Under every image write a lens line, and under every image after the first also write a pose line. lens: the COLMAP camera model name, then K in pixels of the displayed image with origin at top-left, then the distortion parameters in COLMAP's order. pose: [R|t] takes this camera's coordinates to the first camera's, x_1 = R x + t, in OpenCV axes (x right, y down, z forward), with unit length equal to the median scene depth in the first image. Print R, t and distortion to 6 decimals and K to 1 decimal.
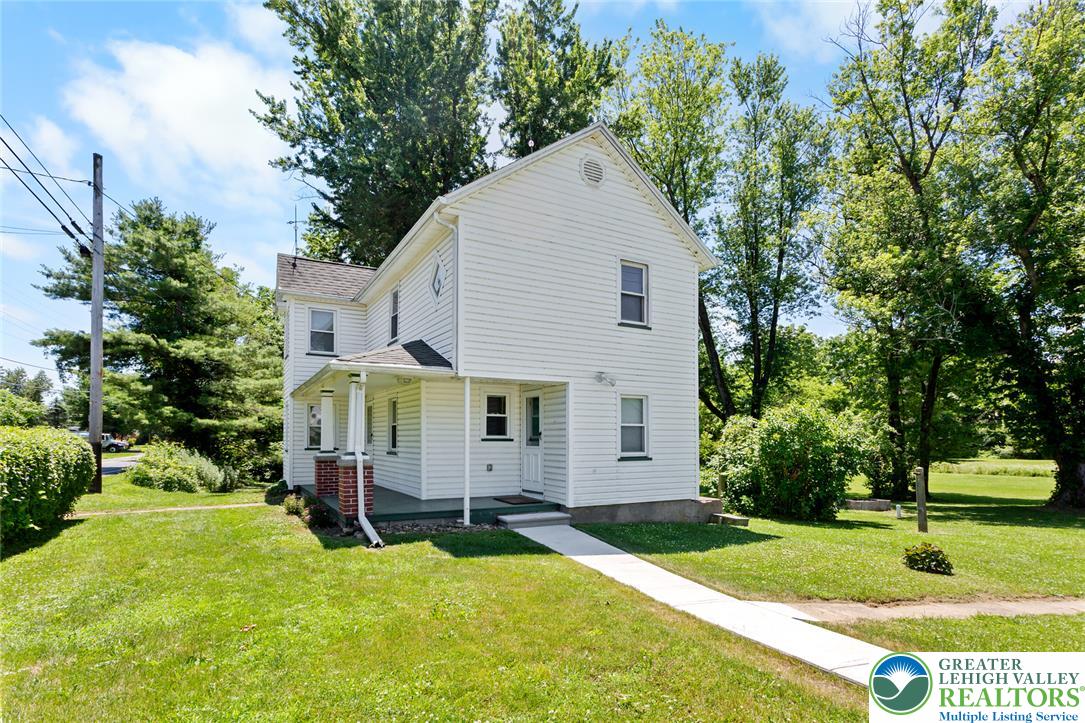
lens RADIAL K [[528.9, 0, 516.8], [0, 528.9, 445.8], [0, 0, 1]] dist [0.002771, 0.000772]
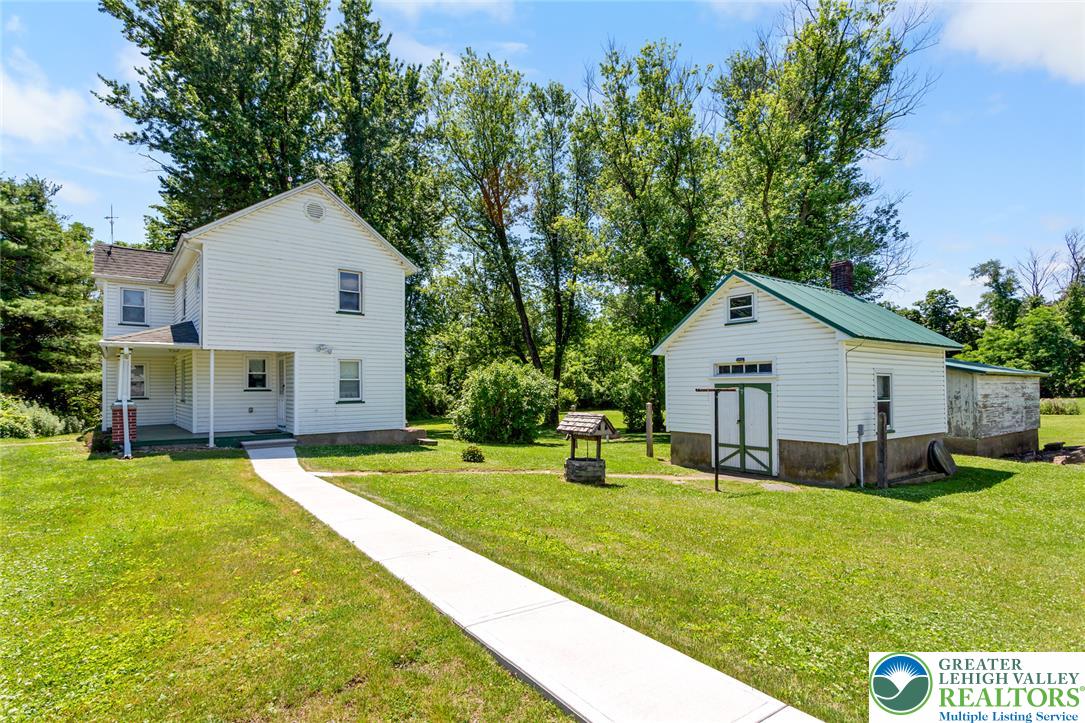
lens RADIAL K [[534.2, 0, 542.4], [0, 534.2, 390.3], [0, 0, 1]] dist [0.000332, 0.000329]
pose [[0.983821, -0.010129, 0.178869, 0.203573], [0.011317, 0.999920, -0.005622, 0.002082], [-0.178798, 0.007556, 0.983857, -0.242024]]
